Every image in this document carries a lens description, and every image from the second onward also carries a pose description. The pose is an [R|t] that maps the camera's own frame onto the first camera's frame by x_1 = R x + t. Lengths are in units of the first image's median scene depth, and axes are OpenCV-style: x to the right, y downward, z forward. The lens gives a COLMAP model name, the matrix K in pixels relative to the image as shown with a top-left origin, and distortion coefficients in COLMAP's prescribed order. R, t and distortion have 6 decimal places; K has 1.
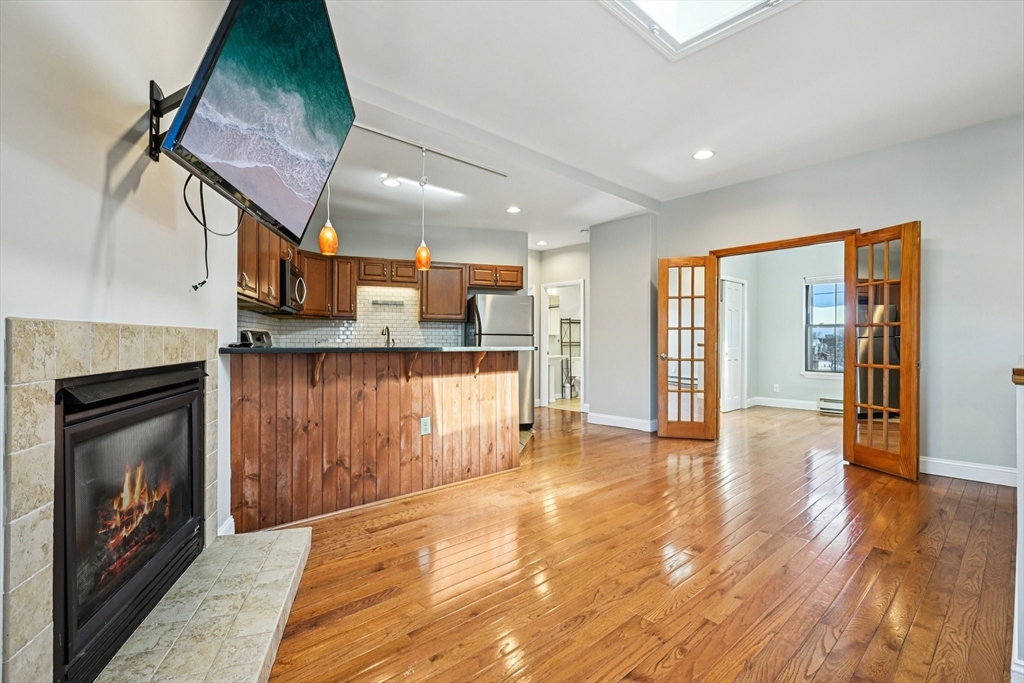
lens RADIAL K [[460.1, 0, 511.3], [0, 460.1, 339.9], [0, 0, 1]] dist [-0.001738, -0.000398]
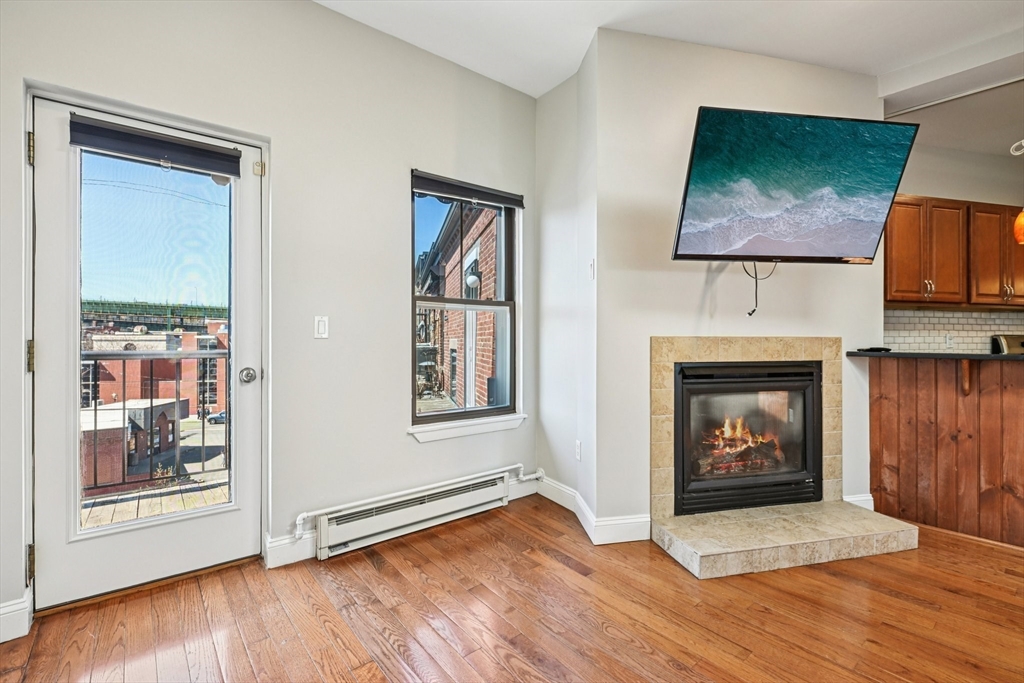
lens RADIAL K [[460.1, 0, 511.3], [0, 460.1, 339.9], [0, 0, 1]] dist [-0.001738, -0.000398]
pose [[-0.040582, -0.007472, -0.999148, 0.542958], [-0.001062, 0.999972, -0.007435, -0.003630], [0.999176, 0.000759, -0.040589, 0.111617]]
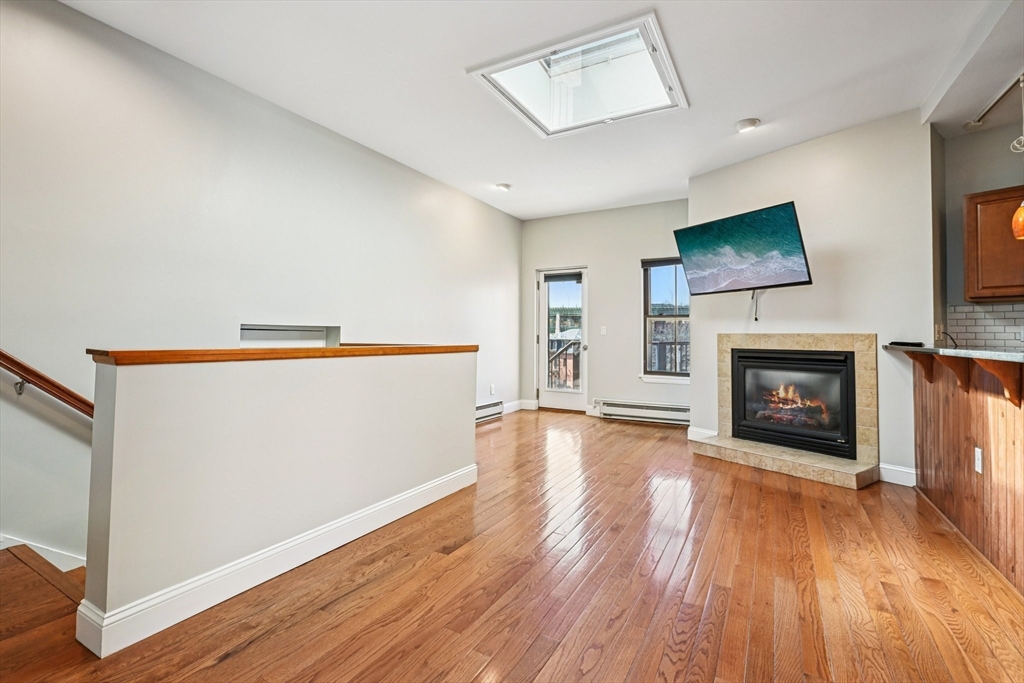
lens RADIAL K [[469.1, 0, 508.0], [0, 469.1, 323.4], [0, 0, 1]] dist [-0.000850, -0.000091]
pose [[-0.948180, -0.025232, -0.316729, 0.873870], [-0.015974, 0.999367, -0.031793, 0.011831], [0.317331, -0.025086, -0.947983, 1.727306]]
